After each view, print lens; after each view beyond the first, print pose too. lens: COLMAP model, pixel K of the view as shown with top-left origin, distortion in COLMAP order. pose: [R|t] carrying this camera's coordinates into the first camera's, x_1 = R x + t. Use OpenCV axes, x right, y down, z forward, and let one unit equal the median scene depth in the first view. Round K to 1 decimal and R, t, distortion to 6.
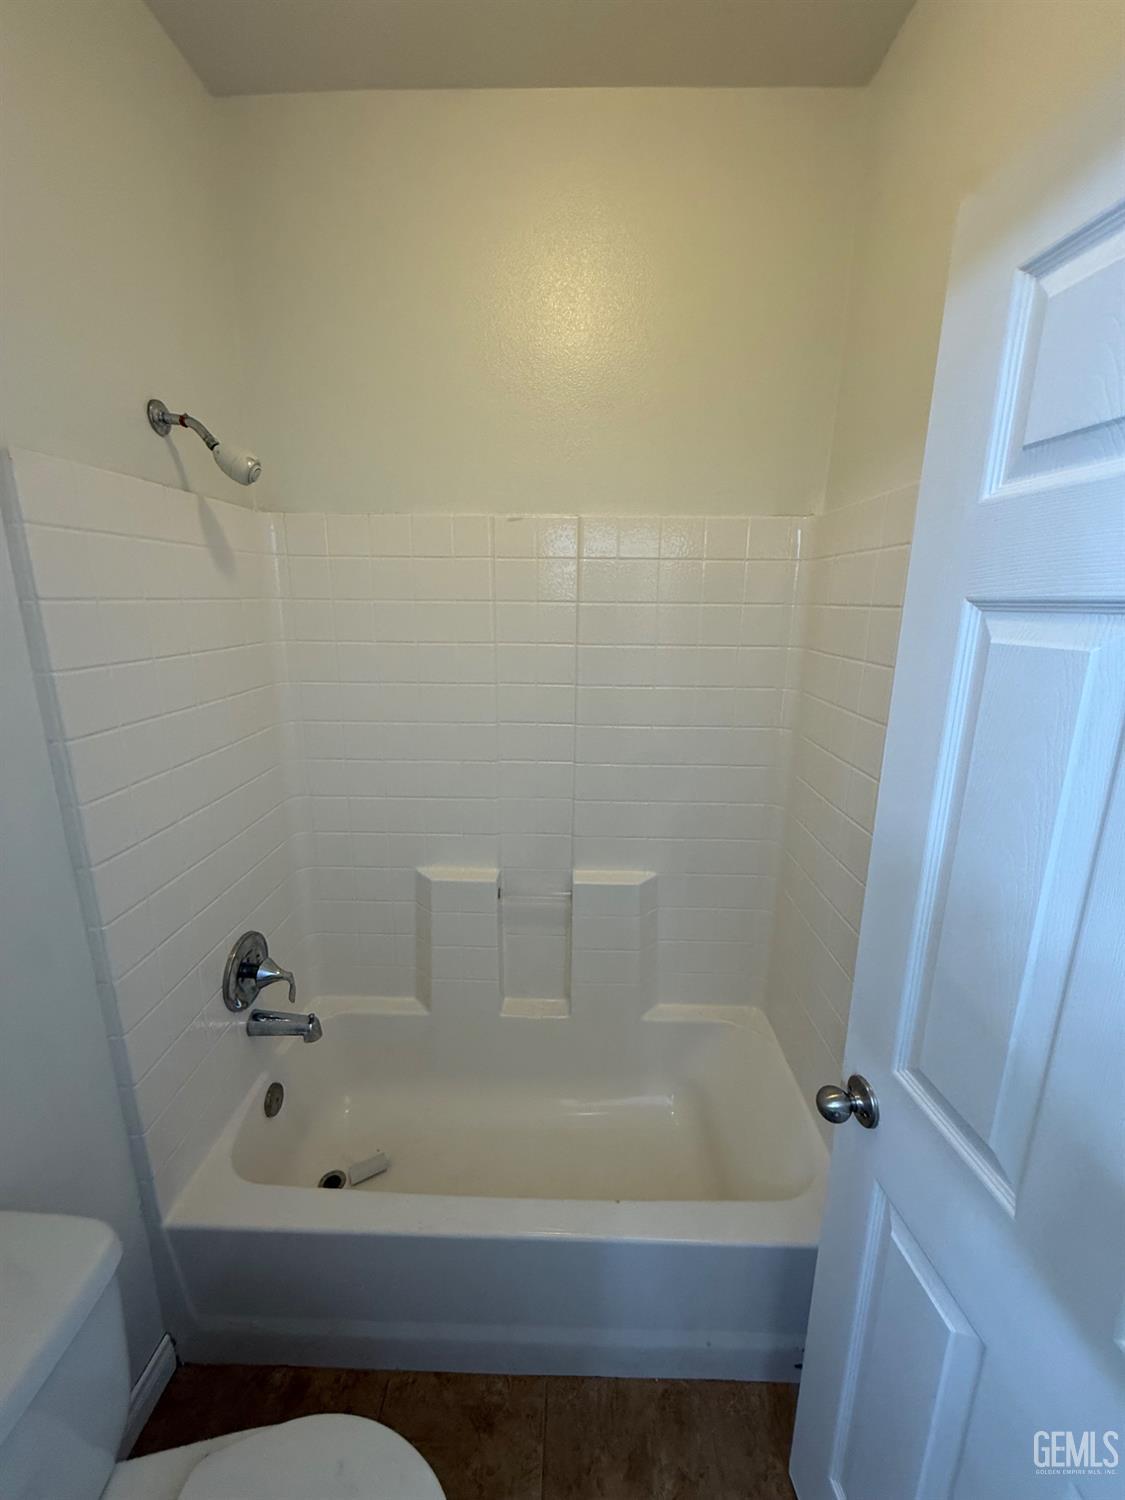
lens RADIAL K [[599.0, 0, 559.9], [0, 599.0, 746.8], [0, 0, 1]] dist [0.001833, -0.000050]
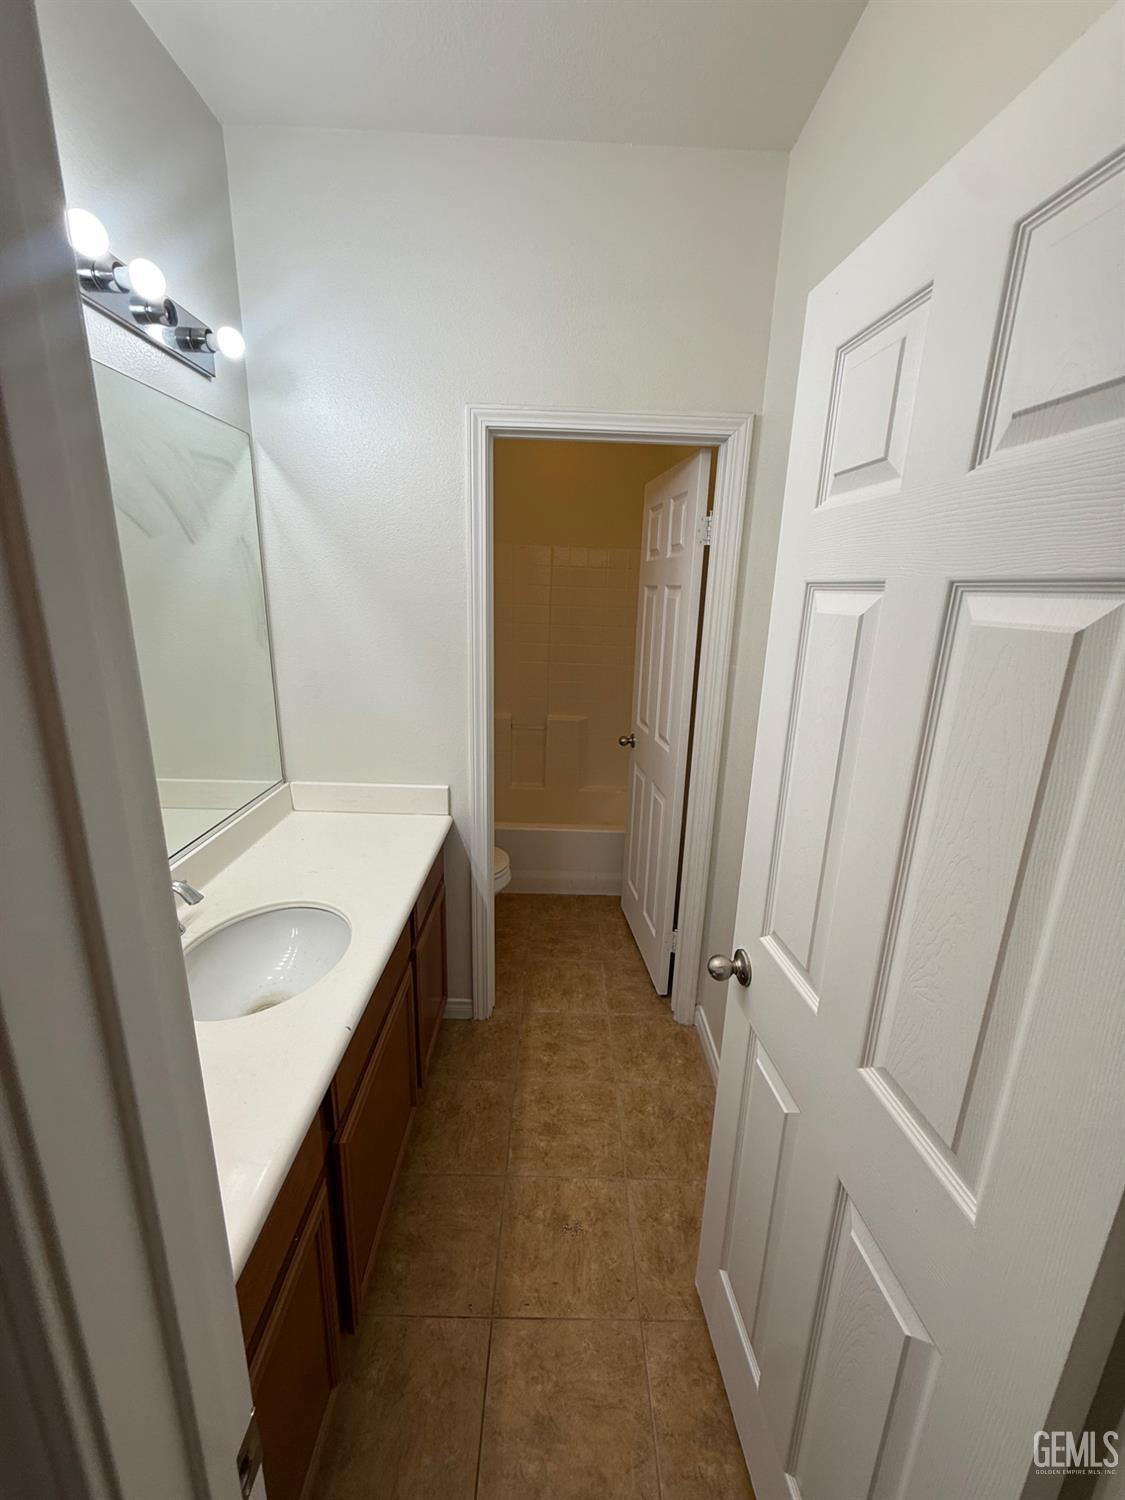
lens RADIAL K [[599.0, 0, 561.3], [0, 599.0, 746.4], [0, 0, 1]] dist [0.001833, -0.000050]
pose [[0.999393, 0.014991, 0.031444, 0.008099], [-0.015866, 0.999489, 0.027745, 0.259874], [-0.031012, -0.028227, 0.999120, -1.078176]]
